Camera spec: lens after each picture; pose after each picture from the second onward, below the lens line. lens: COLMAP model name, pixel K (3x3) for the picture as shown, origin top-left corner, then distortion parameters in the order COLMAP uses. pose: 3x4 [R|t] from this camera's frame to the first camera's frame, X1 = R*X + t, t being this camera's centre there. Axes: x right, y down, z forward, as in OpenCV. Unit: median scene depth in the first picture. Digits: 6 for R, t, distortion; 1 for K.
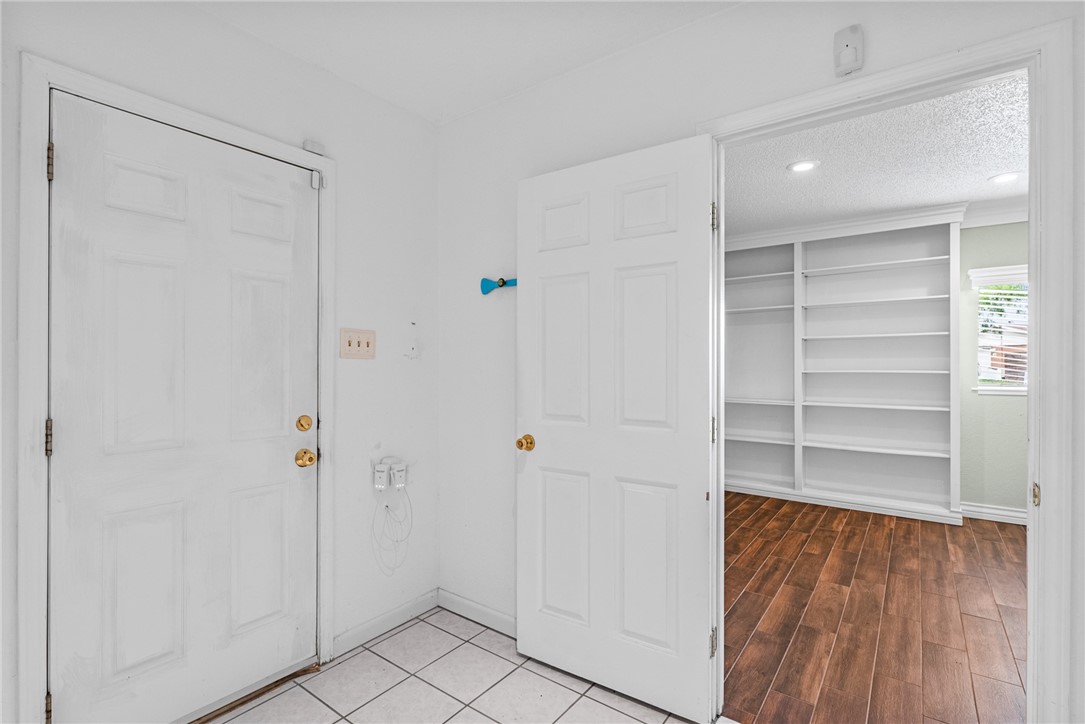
lens RADIAL K [[507.7, 0, 537.7], [0, 507.7, 365.9], [0, 0, 1]] dist [-0.000239, -0.000261]
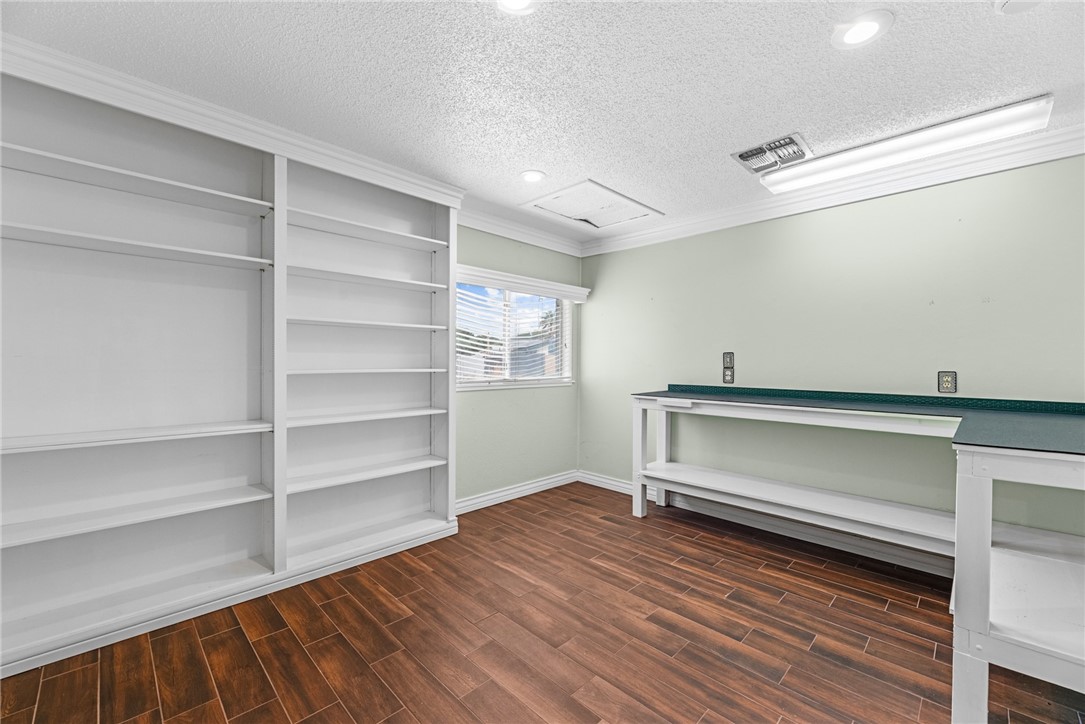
lens RADIAL K [[439.2, 0, 544.4], [0, 439.2, 366.1], [0, 0, 1]] dist [0.000932, 0.000391]
pose [[0.142540, -0.011211, 0.989725, 0.050632], [-0.002641, 0.999928, 0.011707, -0.006472], [-0.989785, -0.004282, 0.142501, 0.722603]]
